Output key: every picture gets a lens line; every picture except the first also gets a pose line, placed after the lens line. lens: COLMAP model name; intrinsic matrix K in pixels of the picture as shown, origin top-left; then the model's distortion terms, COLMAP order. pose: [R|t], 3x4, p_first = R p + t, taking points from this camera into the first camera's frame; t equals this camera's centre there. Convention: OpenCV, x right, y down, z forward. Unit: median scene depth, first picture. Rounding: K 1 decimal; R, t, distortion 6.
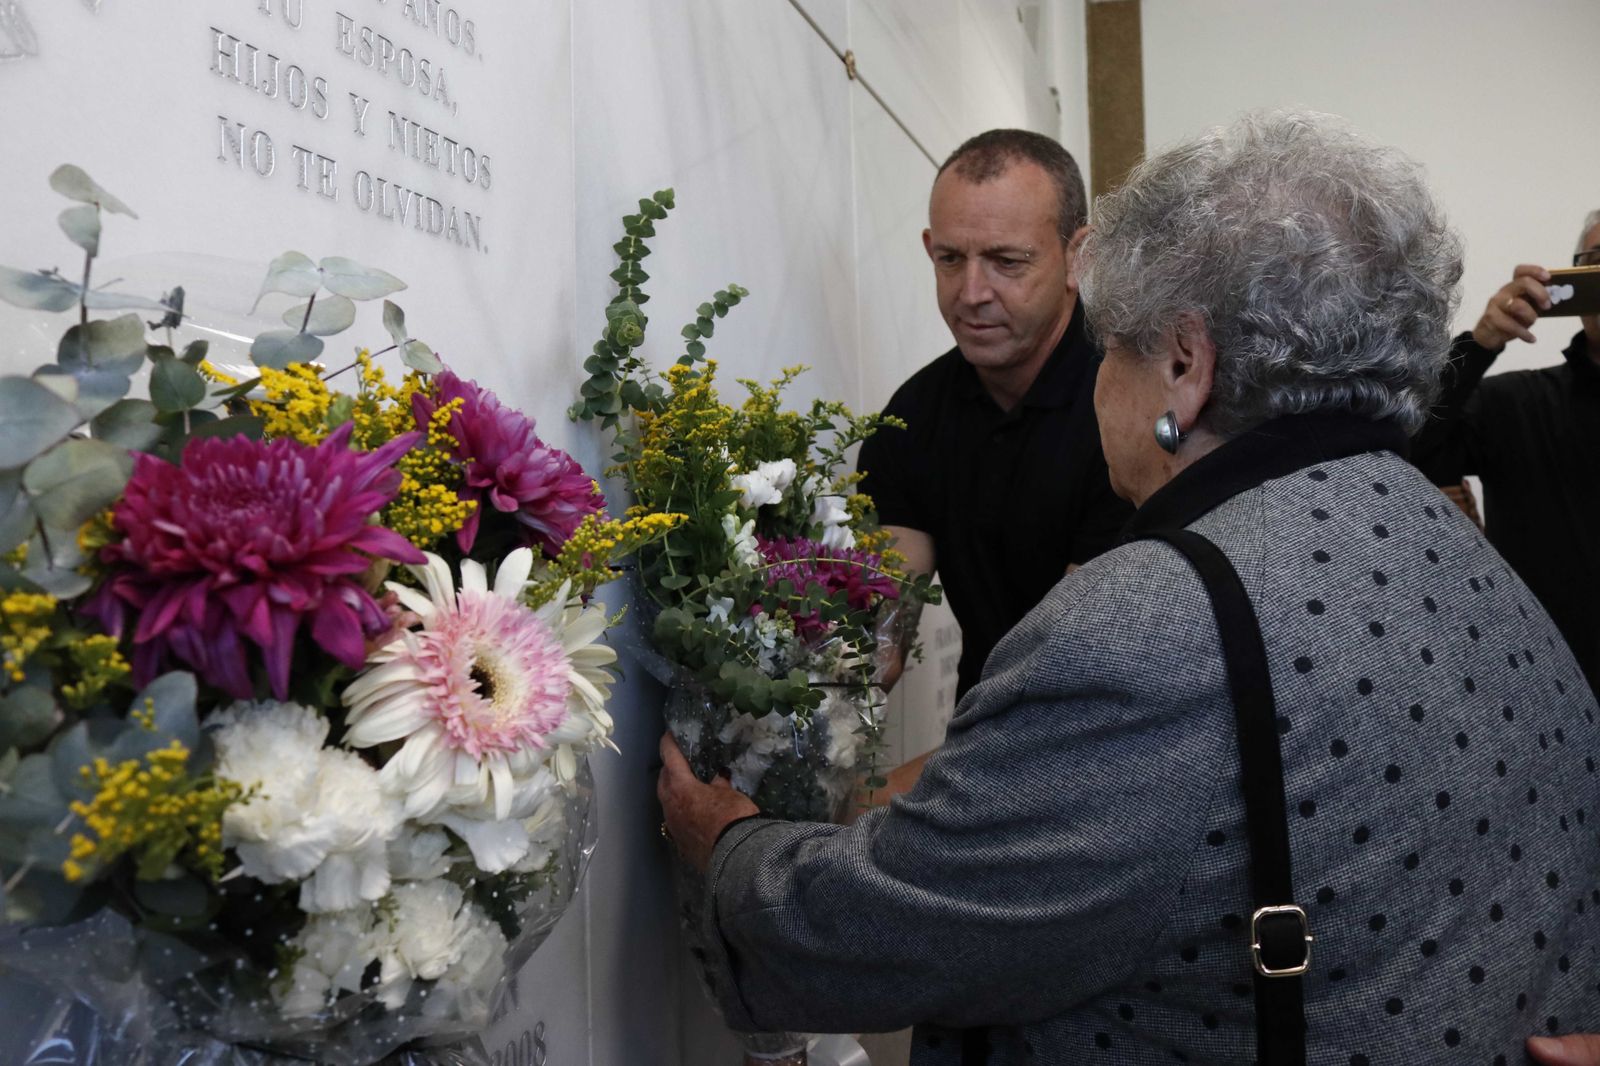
lens RADIAL K [[1308.0, 0, 756.0], [0, 1308.0, 529.3], [0, 0, 1]] dist [-0.171955, 0.130128]
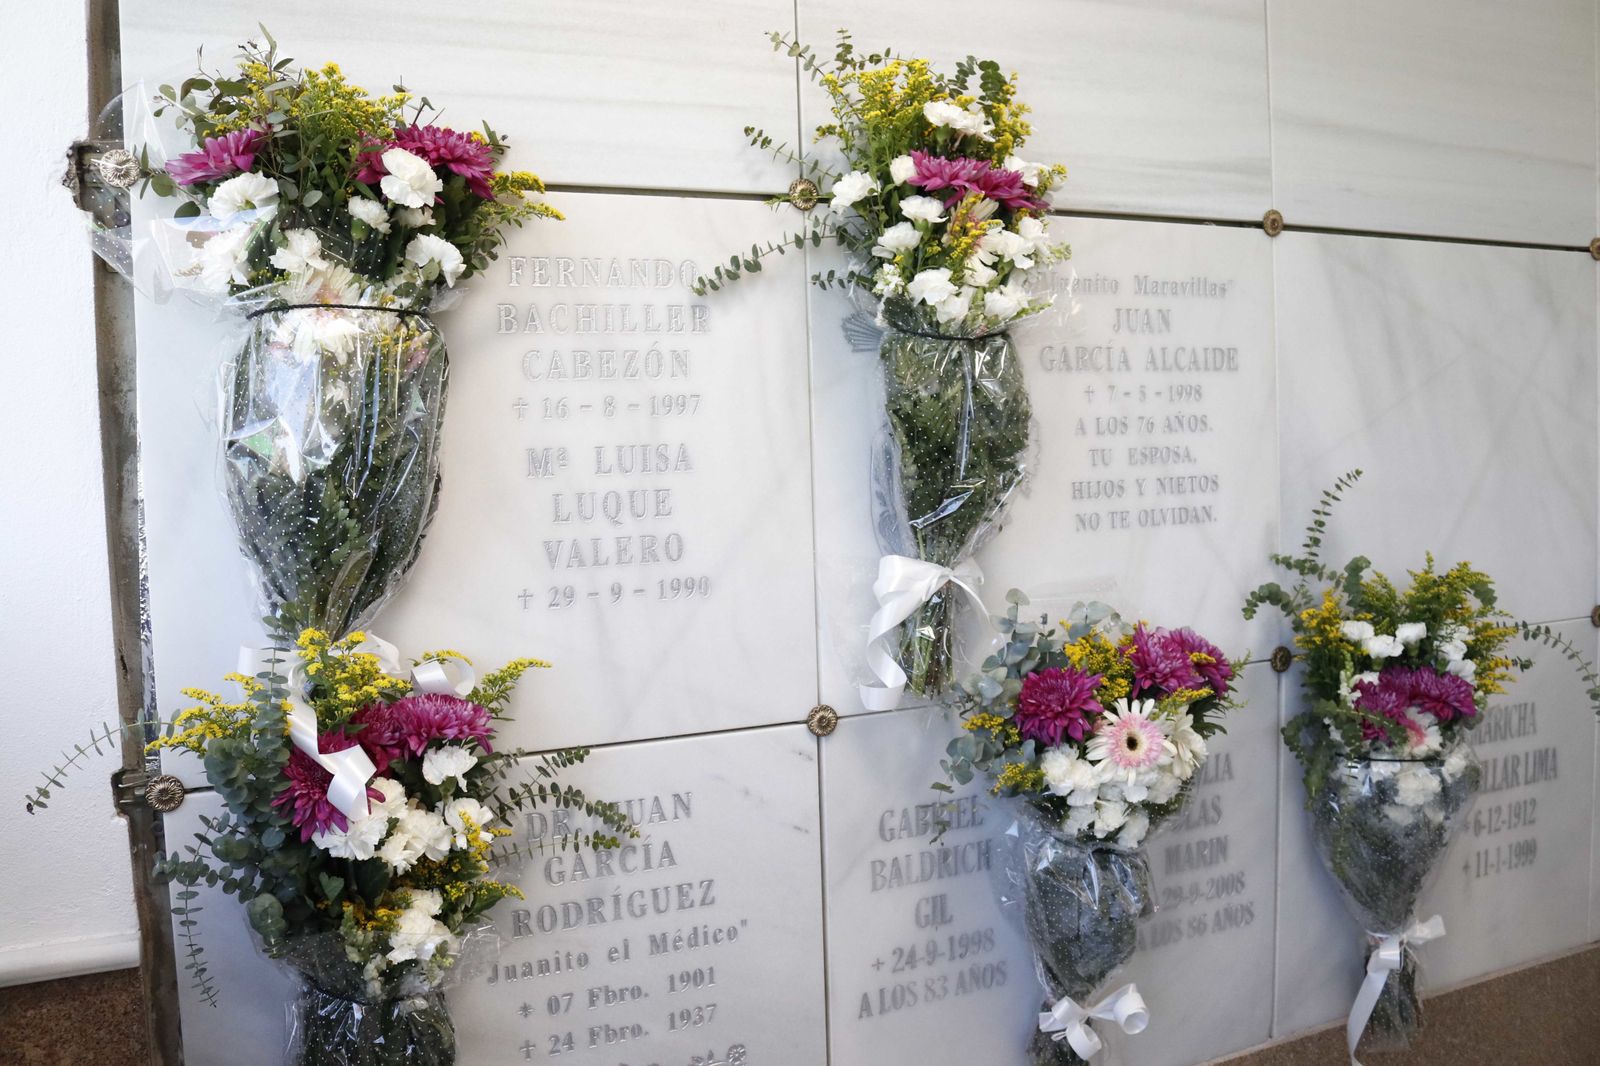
lens RADIAL K [[1308.0, 0, 756.0], [0, 1308.0, 529.3], [0, 0, 1]] dist [-0.171955, 0.130128]
pose [[0.684296, 0.049888, -0.727496, 1.457479], [0.026028, 0.995350, 0.092738, -0.736504], [0.728739, -0.082395, 0.679816, -1.808424]]
